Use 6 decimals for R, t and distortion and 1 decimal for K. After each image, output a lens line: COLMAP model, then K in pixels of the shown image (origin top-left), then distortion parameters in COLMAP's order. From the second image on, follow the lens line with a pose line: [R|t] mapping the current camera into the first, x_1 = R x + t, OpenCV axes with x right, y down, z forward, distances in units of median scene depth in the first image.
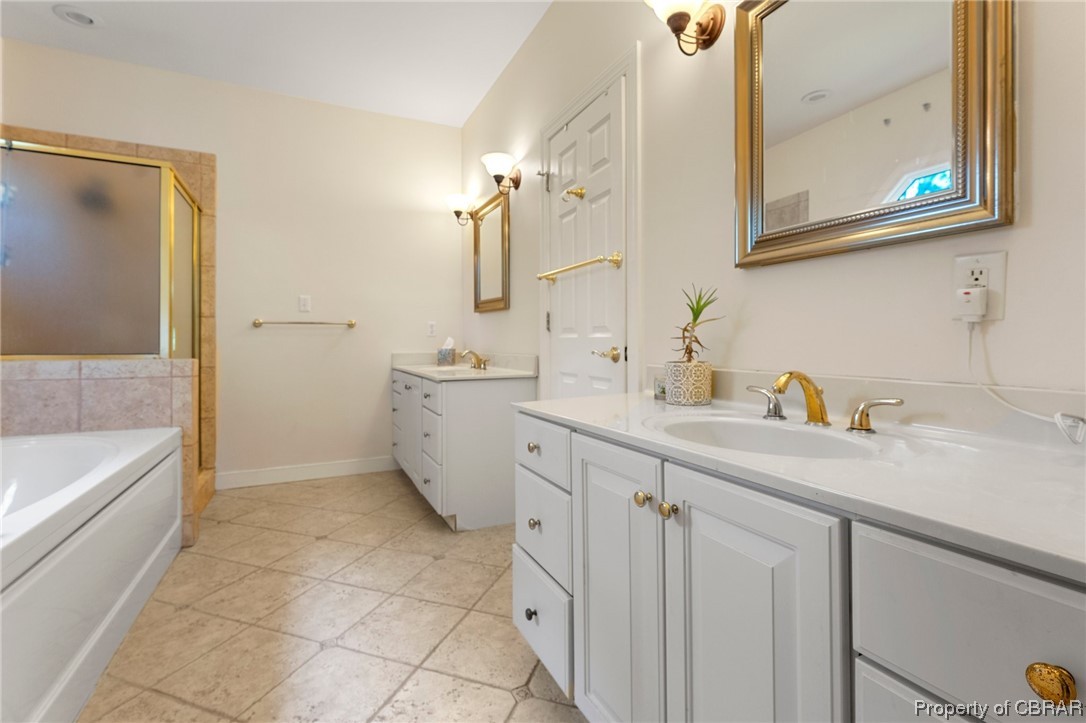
lens RADIAL K [[475.4, 0, 531.4], [0, 475.4, 345.3], [0, 0, 1]] dist [-0.000443, -0.000431]
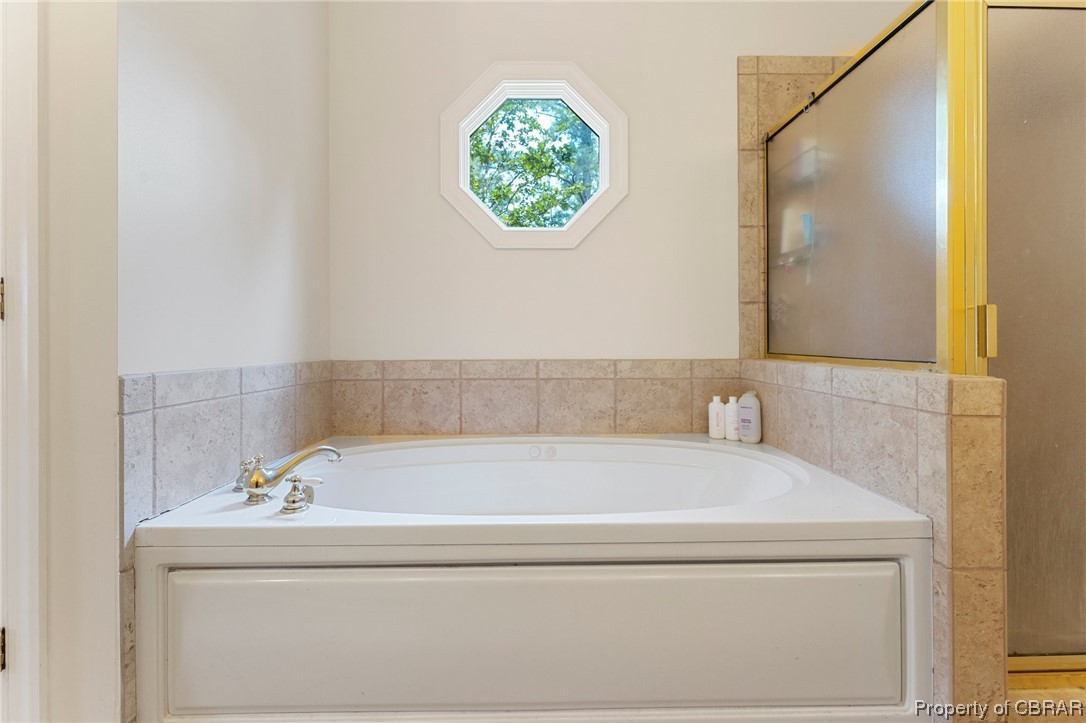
lens RADIAL K [[492.7, 0, 543.7], [0, 492.7, 341.0], [0, 0, 1]] dist [-0.001183, -0.000086]
pose [[-0.410721, 0.002528, -0.911757, -0.135116], [0.004554, 0.999989, 0.000722, -0.007529], [0.911750, -0.003856, -0.410729, 0.879450]]
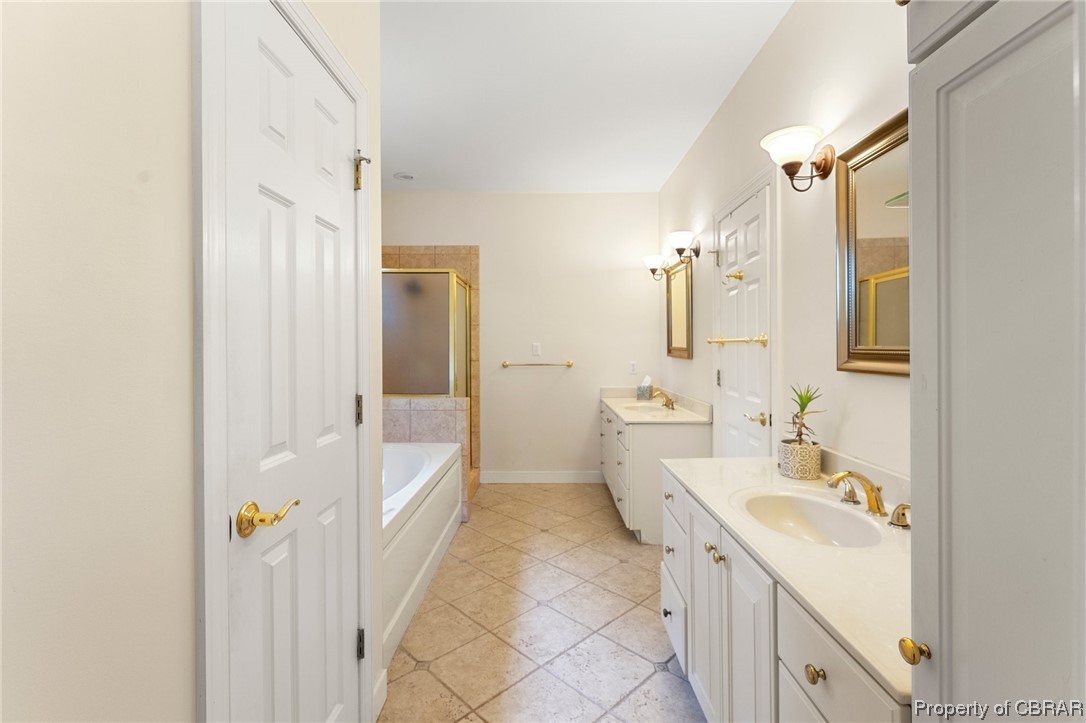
lens RADIAL K [[492.7, 0, 543.7], [0, 492.7, 341.0], [0, 0, 1]] dist [-0.001183, -0.000086]
pose [[0.897122, -0.002972, -0.441773, 0.207908], [0.004330, 0.999988, 0.002066, -0.163292], [0.441762, -0.003767, 0.897125, -0.310517]]
